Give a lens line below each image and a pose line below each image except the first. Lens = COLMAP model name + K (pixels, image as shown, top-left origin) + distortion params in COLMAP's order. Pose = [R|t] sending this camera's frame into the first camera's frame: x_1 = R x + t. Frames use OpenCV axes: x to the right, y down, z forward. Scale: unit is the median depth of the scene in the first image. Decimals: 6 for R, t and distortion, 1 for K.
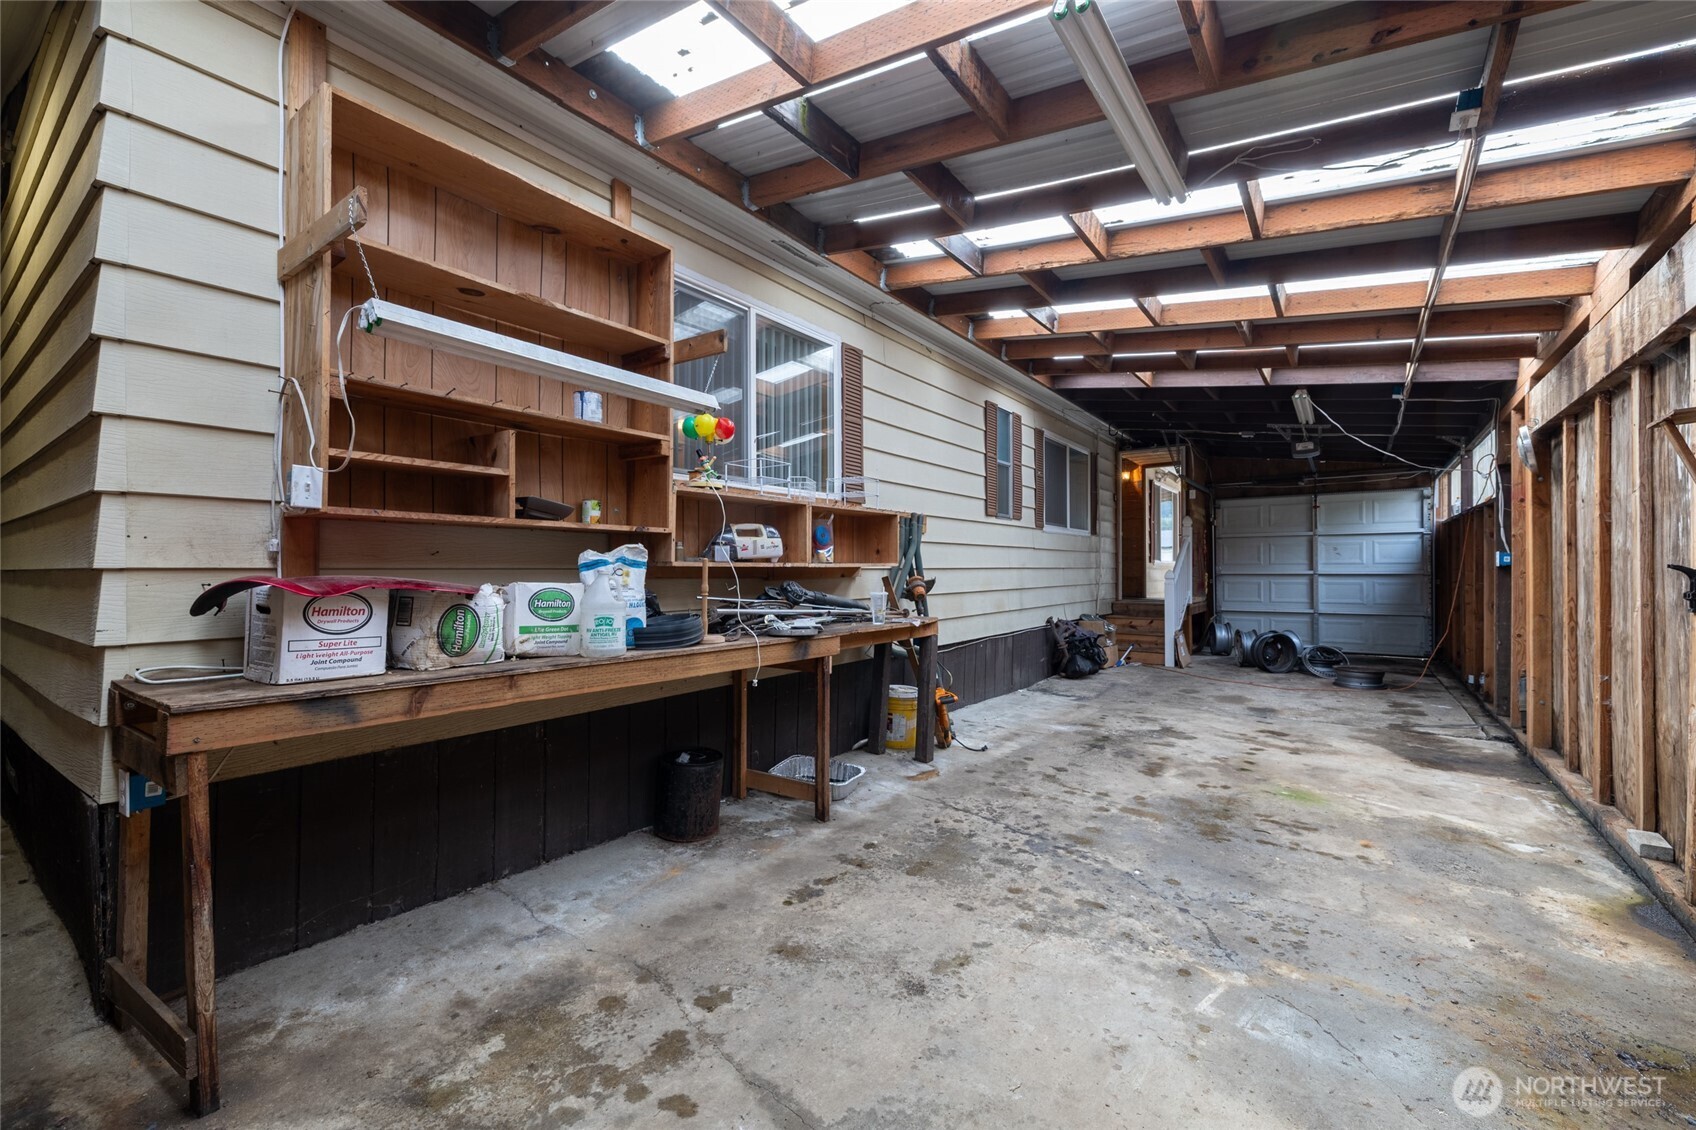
lens RADIAL K [[716.8, 0, 847.0], [0, 716.8, 564.3], [0, 0, 1]] dist [0.004140, -0.001590]
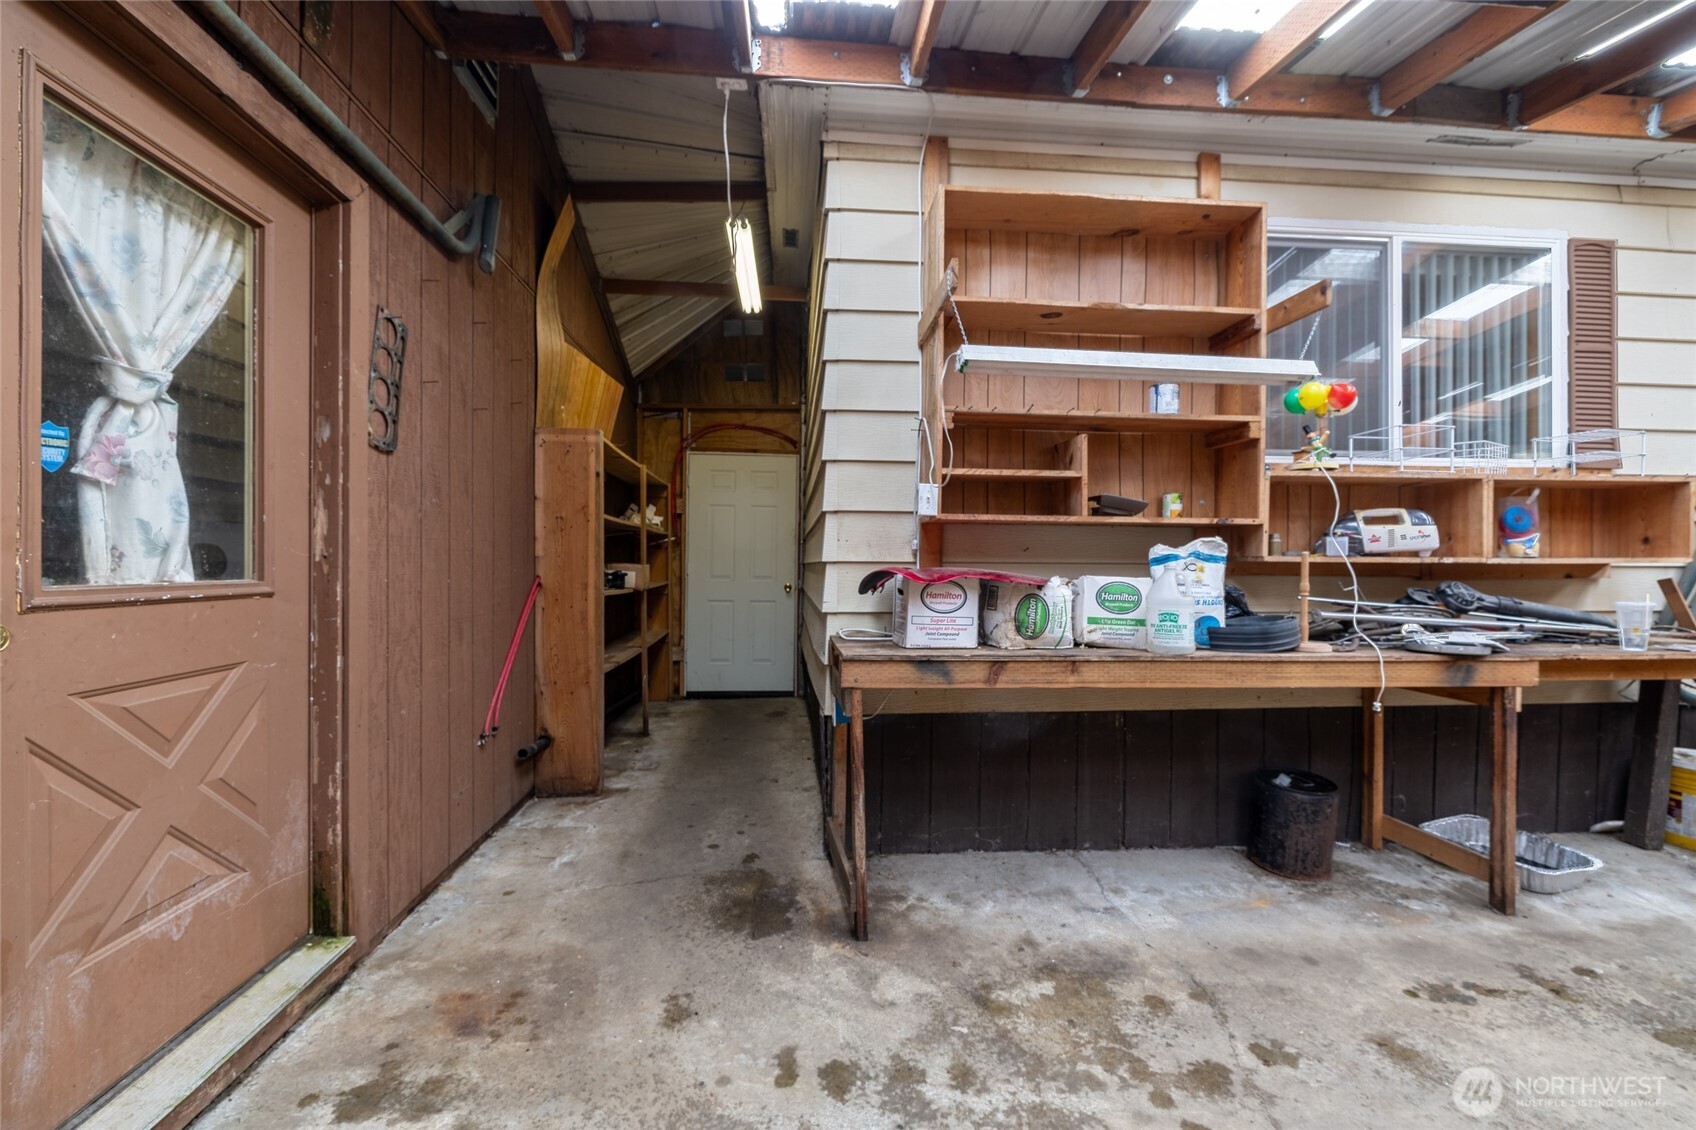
lens RADIAL K [[716.8, 0, 845.2], [0, 716.8, 565.5], [0, 0, 1]] dist [0.004140, -0.001590]
pose [[0.648704, 0.003965, -0.761030, 0.100679], [-0.000820, 0.999989, 0.004511, 0.004283], [0.761040, -0.002302, 0.648701, 0.025452]]
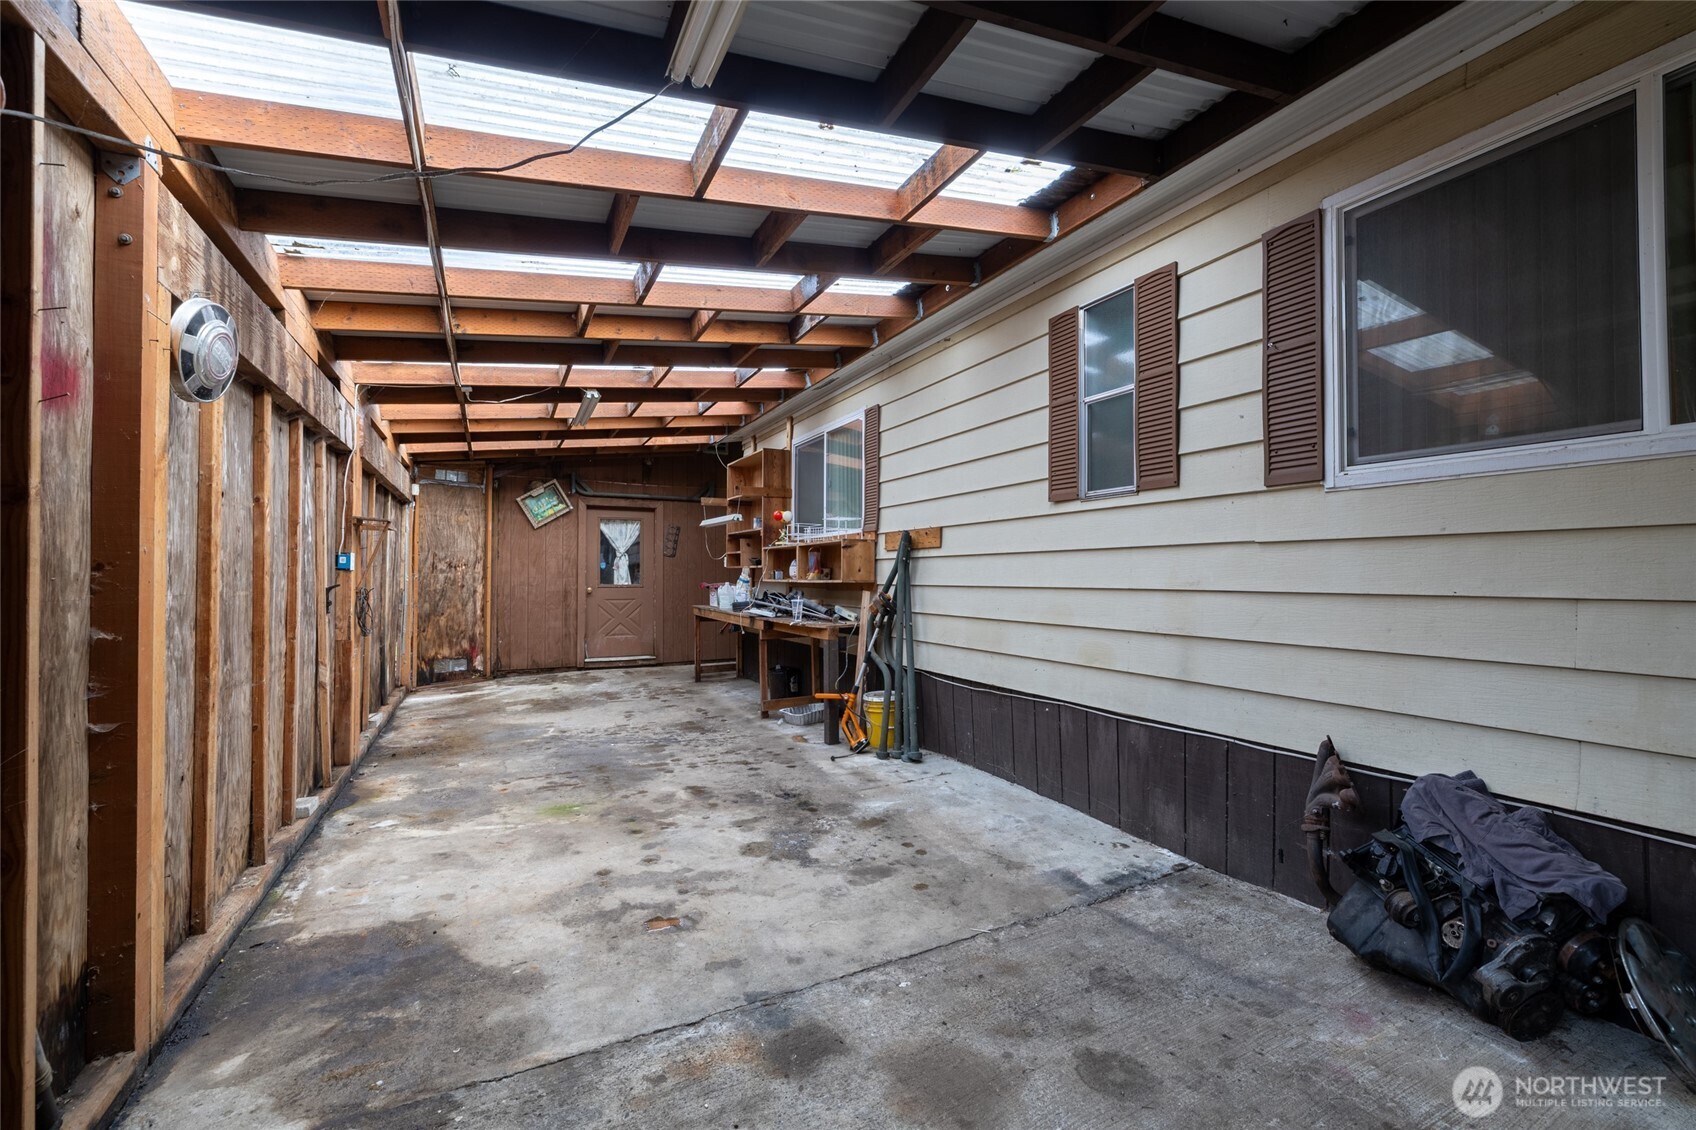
lens RADIAL K [[716.8, 0, 843.3], [0, 716.8, 566.1], [0, 0, 1]] dist [0.004140, -0.001590]
pose [[-0.480053, -0.012051, -0.877157, 1.642705], [0.003868, 0.999867, -0.015854, -0.008610], [0.877231, -0.011004, -0.479943, 2.262282]]
